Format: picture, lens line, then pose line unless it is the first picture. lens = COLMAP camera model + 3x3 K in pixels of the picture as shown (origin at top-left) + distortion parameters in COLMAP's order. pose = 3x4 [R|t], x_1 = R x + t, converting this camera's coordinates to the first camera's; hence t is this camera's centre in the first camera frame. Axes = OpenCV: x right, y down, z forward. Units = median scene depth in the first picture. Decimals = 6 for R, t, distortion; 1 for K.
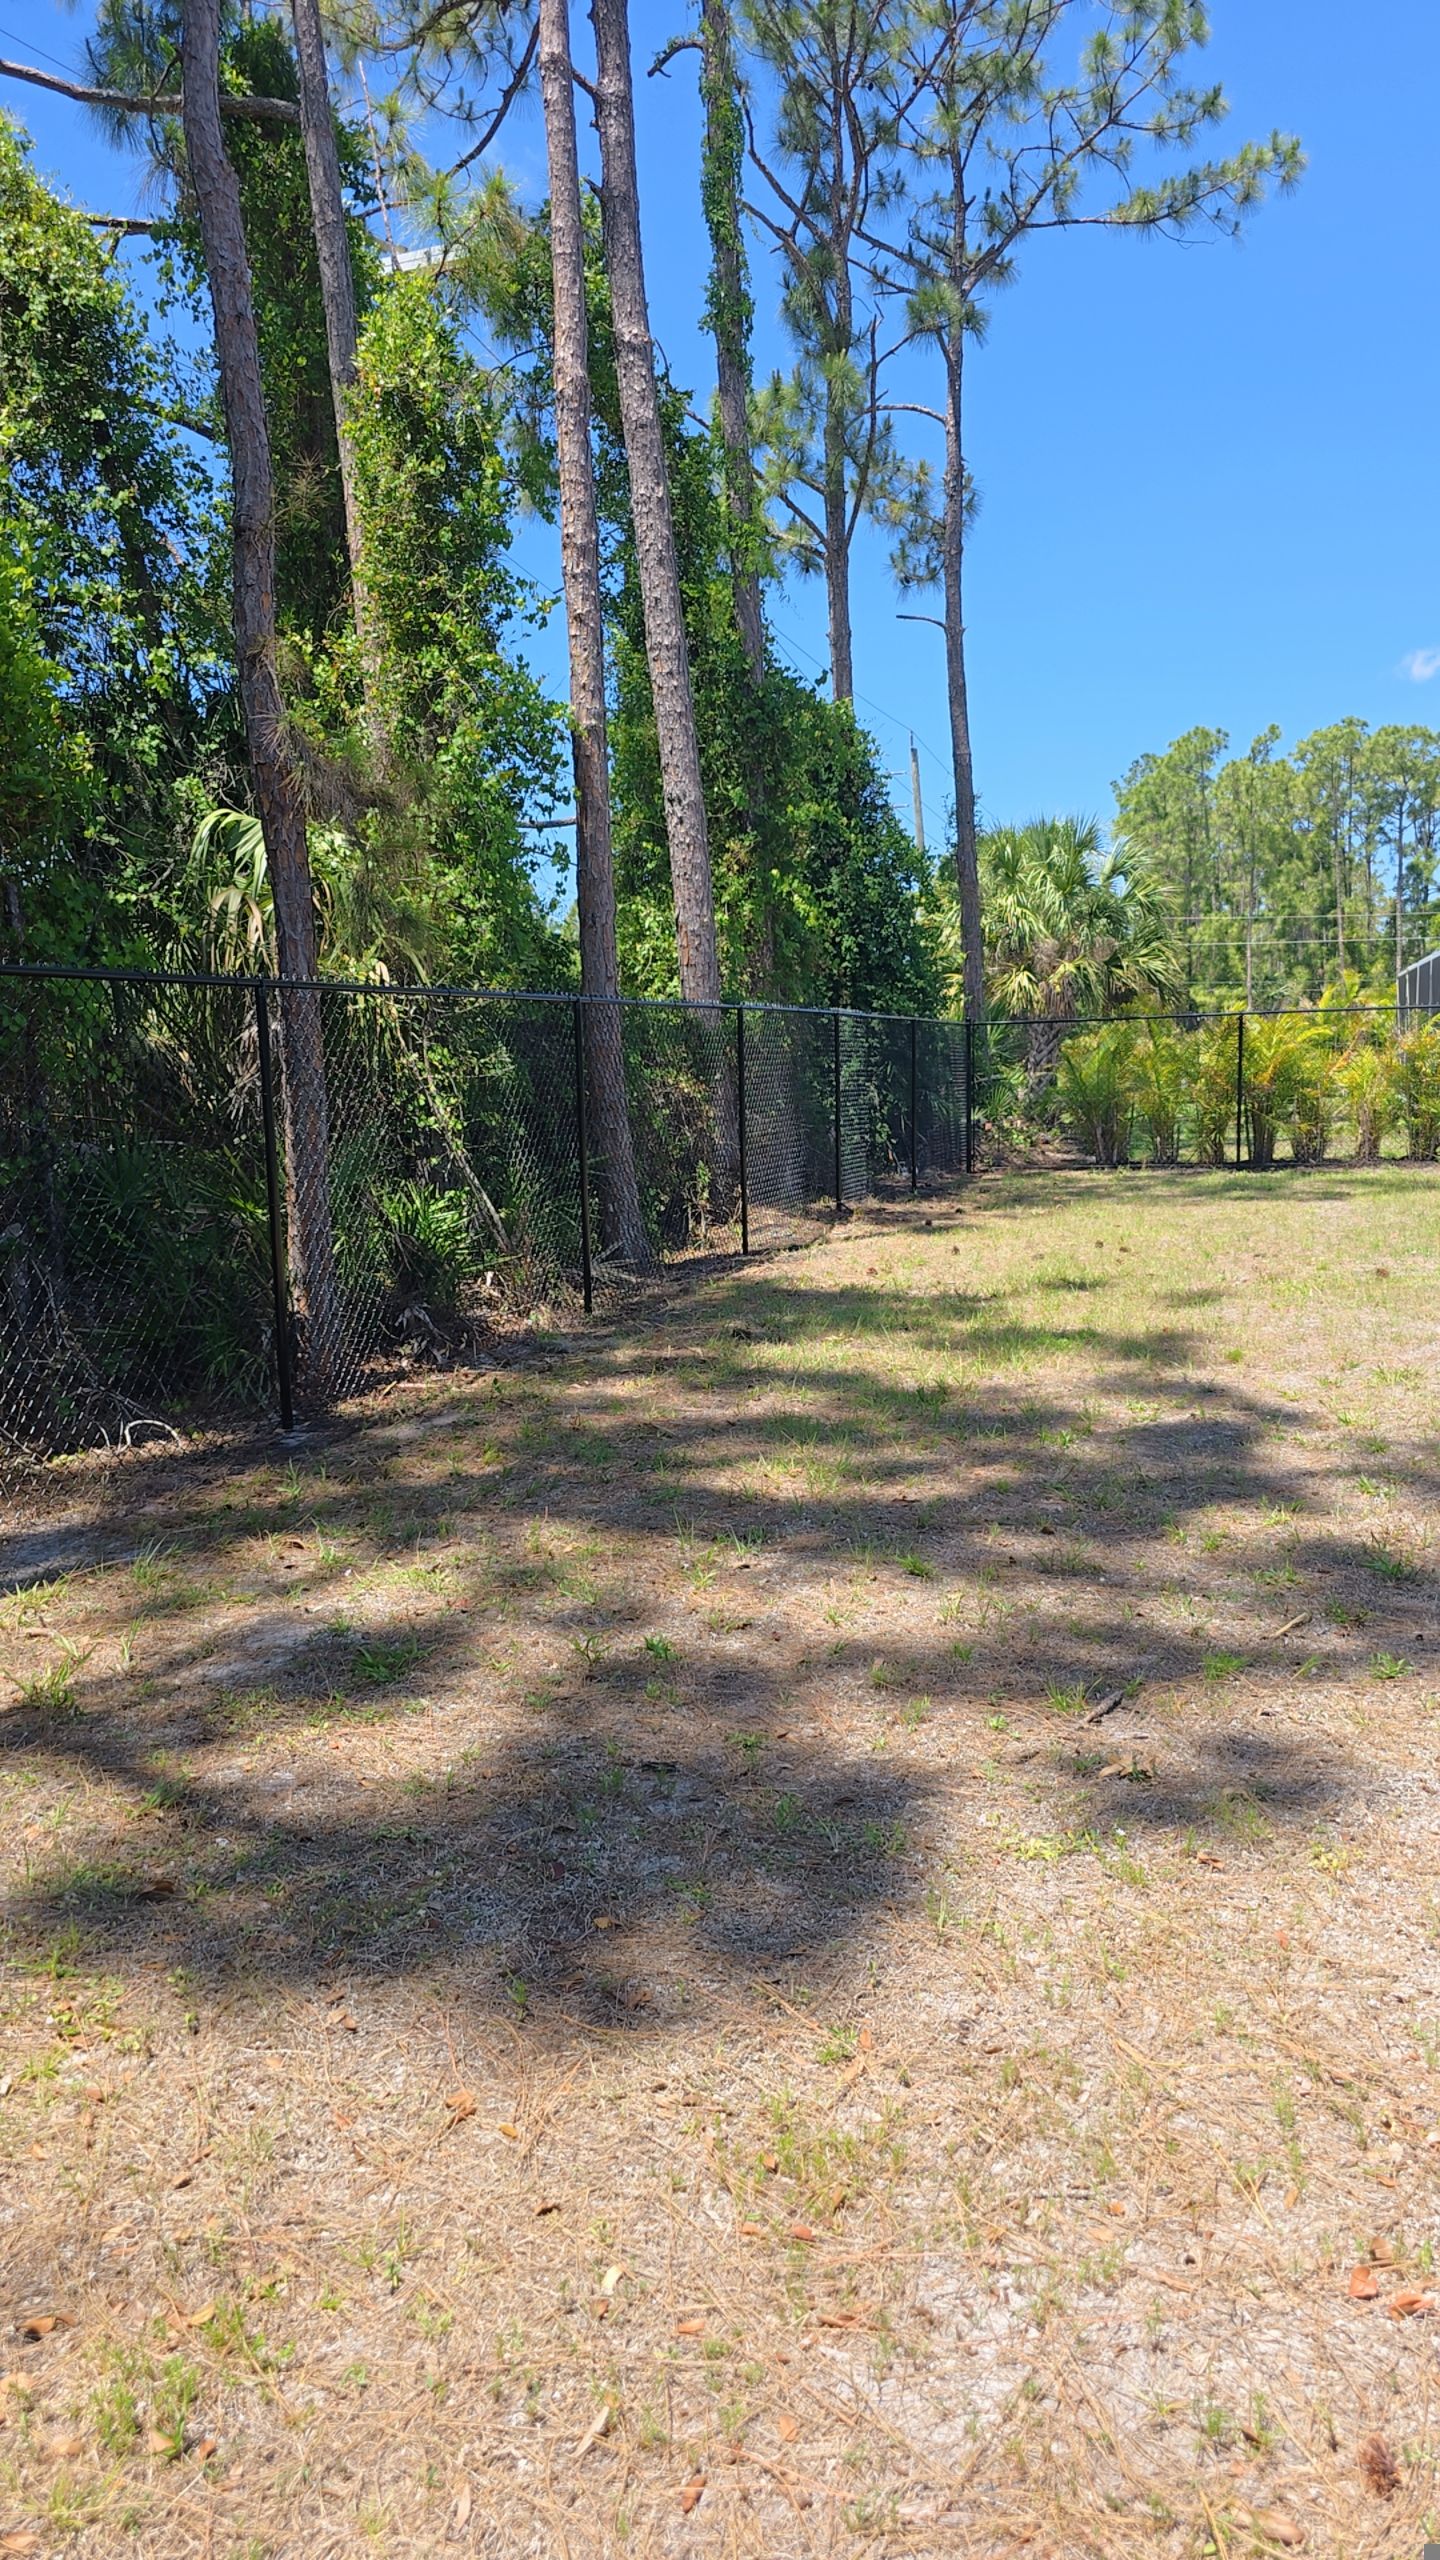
lens RADIAL K [[1683.1, 0, 712.2], [0, 1683.1, 1318.9], [0, 0, 1]] dist [0.048375, -0.066475]
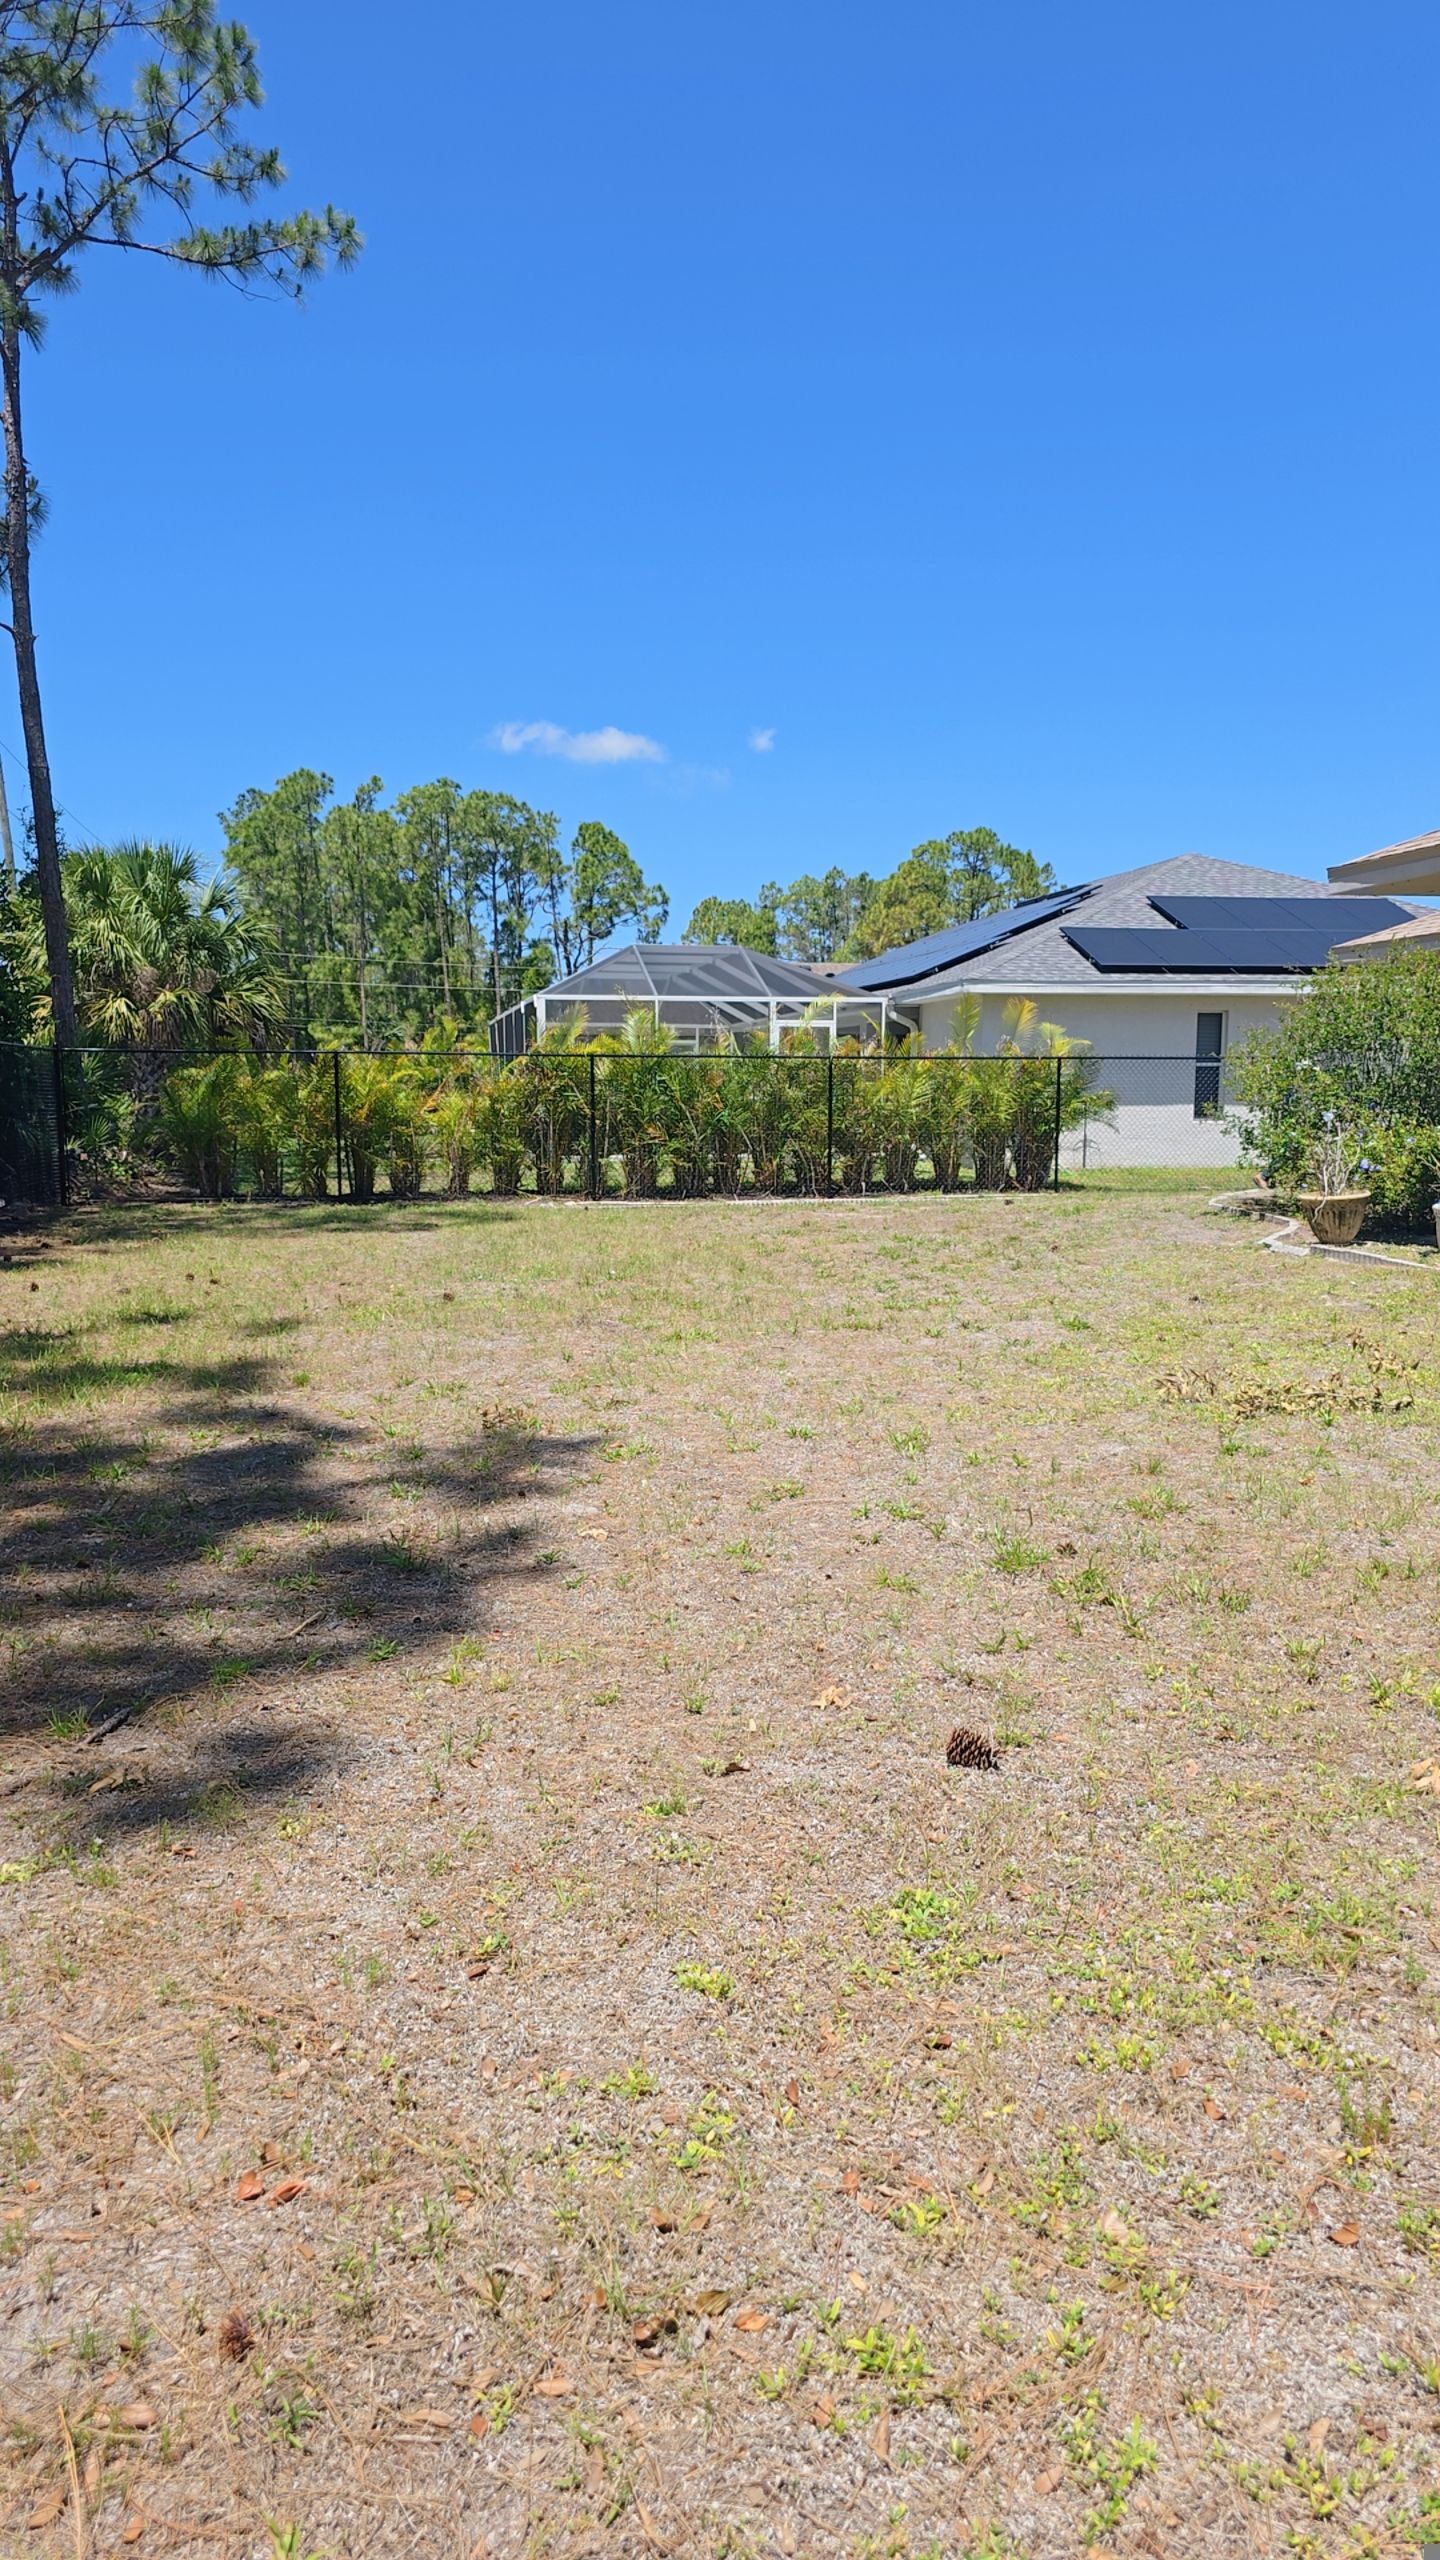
lens RADIAL K [[1687.3, 0, 717.8], [0, 1687.3, 1304.1], [0, 0, 1]] dist [0.059878, -0.064294]
pose [[0.875685, -0.031842, 0.481832, 0.012807], [0.045464, 0.998828, -0.016618, 0.001602], [-0.480738, 0.036458, 0.876106, -0.016791]]
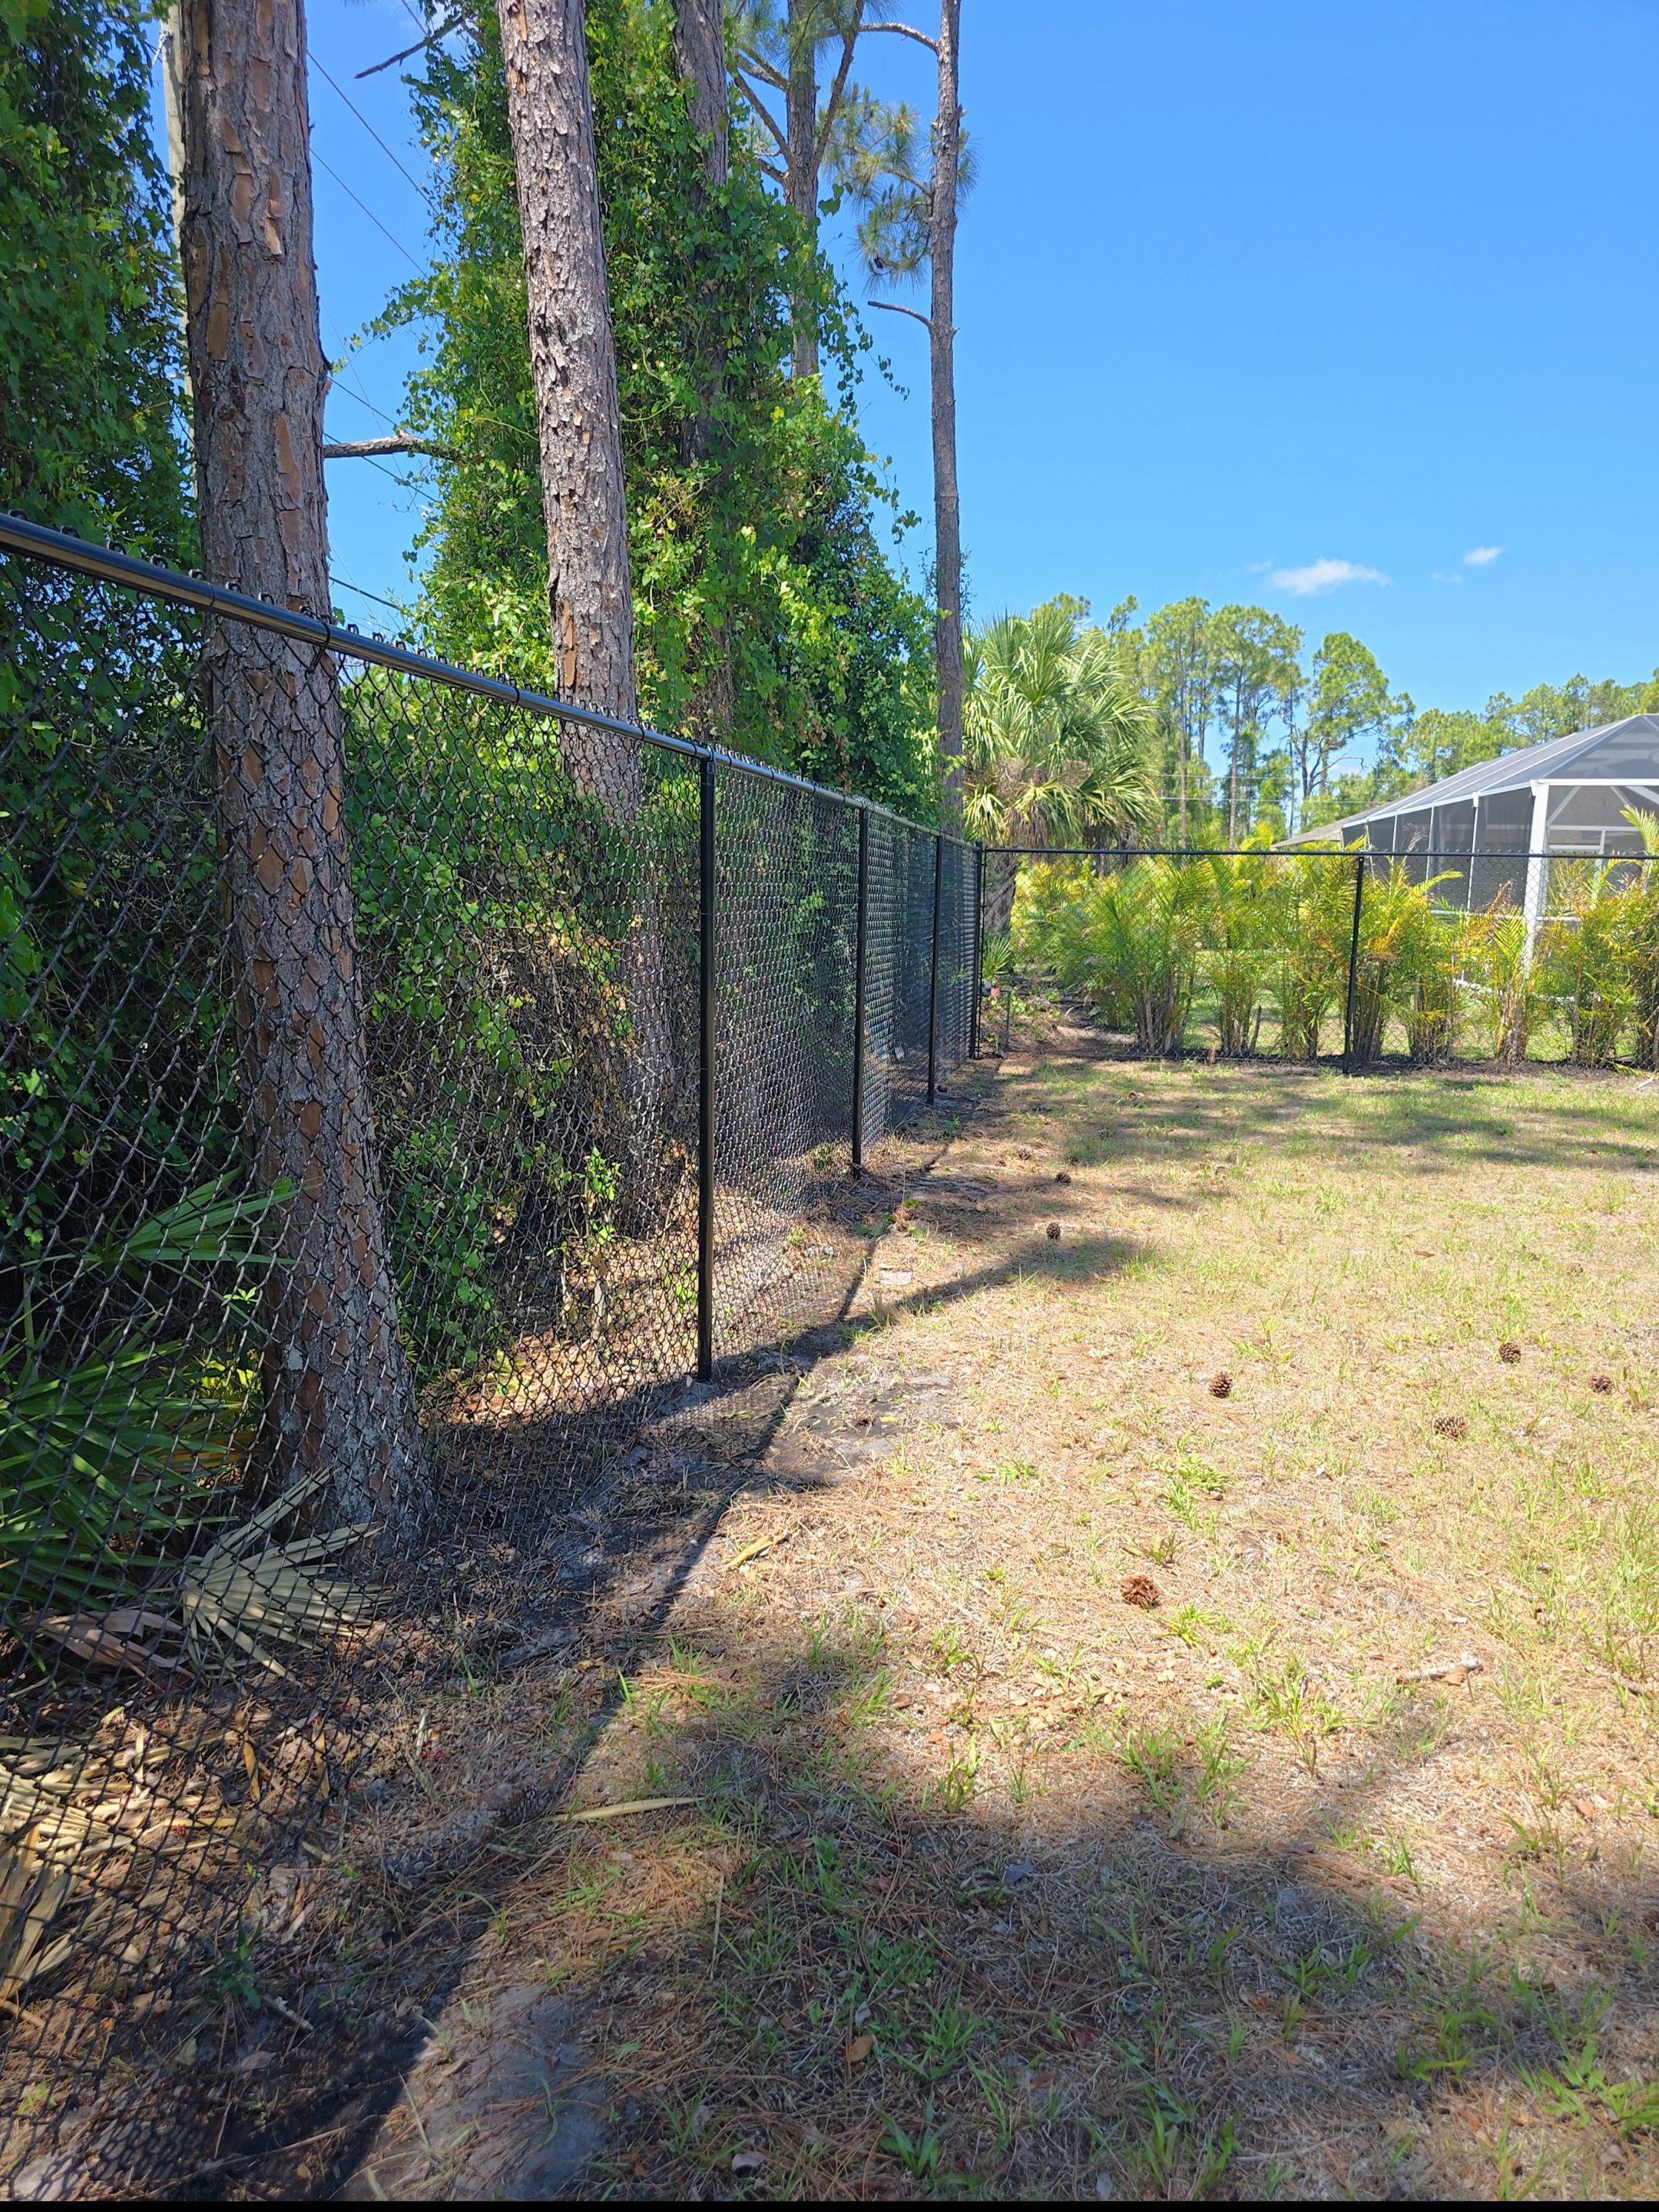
lens RADIAL K [[1474.3, 0, 842.2], [0, 1474.3, 1122.3], [0, 0, 1]] dist [0.041304, -0.036833]
pose [[0.986166, 0.020303, 0.164512, -0.004609], [-0.021407, 0.999759, 0.004938, -0.067294], [-0.164372, -0.008391, 0.986363, 0.429748]]
